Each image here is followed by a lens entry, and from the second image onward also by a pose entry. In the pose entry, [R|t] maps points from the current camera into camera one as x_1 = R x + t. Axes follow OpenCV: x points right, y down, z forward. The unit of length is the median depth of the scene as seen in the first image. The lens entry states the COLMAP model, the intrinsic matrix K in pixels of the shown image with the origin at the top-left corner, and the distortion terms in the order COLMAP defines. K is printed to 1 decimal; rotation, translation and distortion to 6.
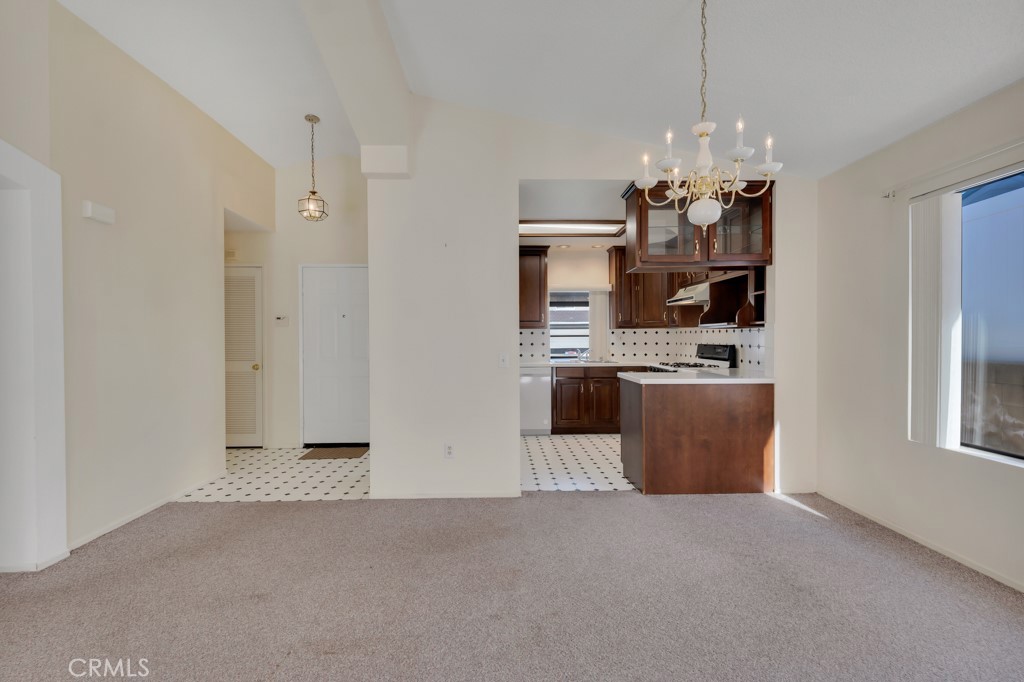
lens RADIAL K [[466.3, 0, 510.3], [0, 466.3, 341.3], [0, 0, 1]] dist [0.018452, 0.000321]
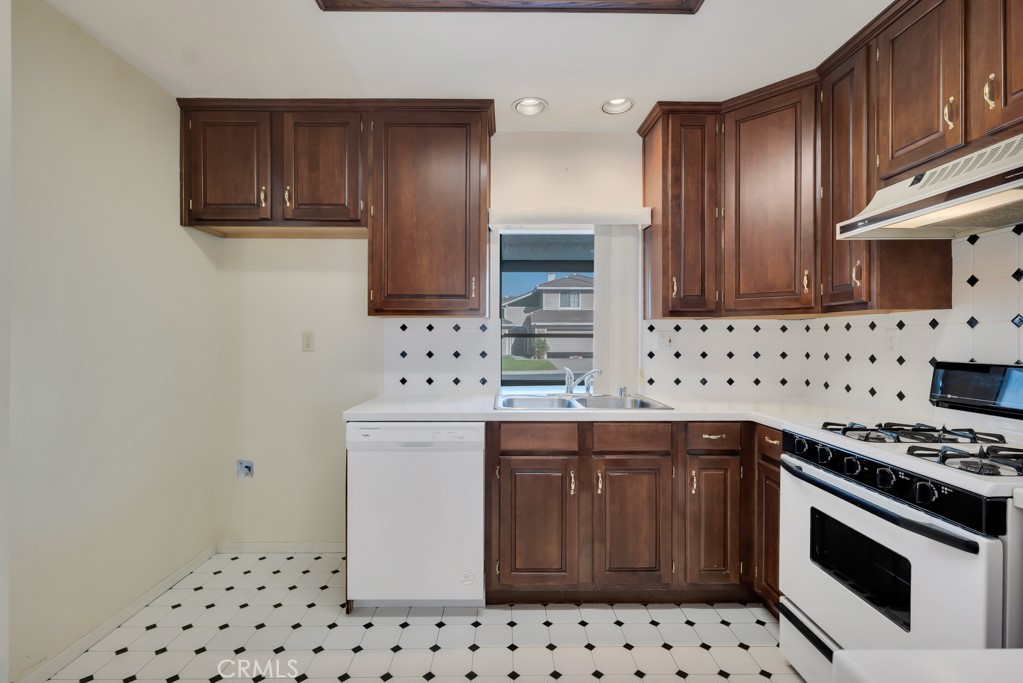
lens RADIAL K [[465.9, 0, 512.4], [0, 465.9, 341.1], [0, 0, 1]] dist [0.018452, 0.000321]
pose [[0.999894, 0.006023, -0.013241, 0.106028], [-0.006080, 0.999972, -0.004265, -0.004521], [0.013215, 0.004345, 0.999903, 0.609225]]
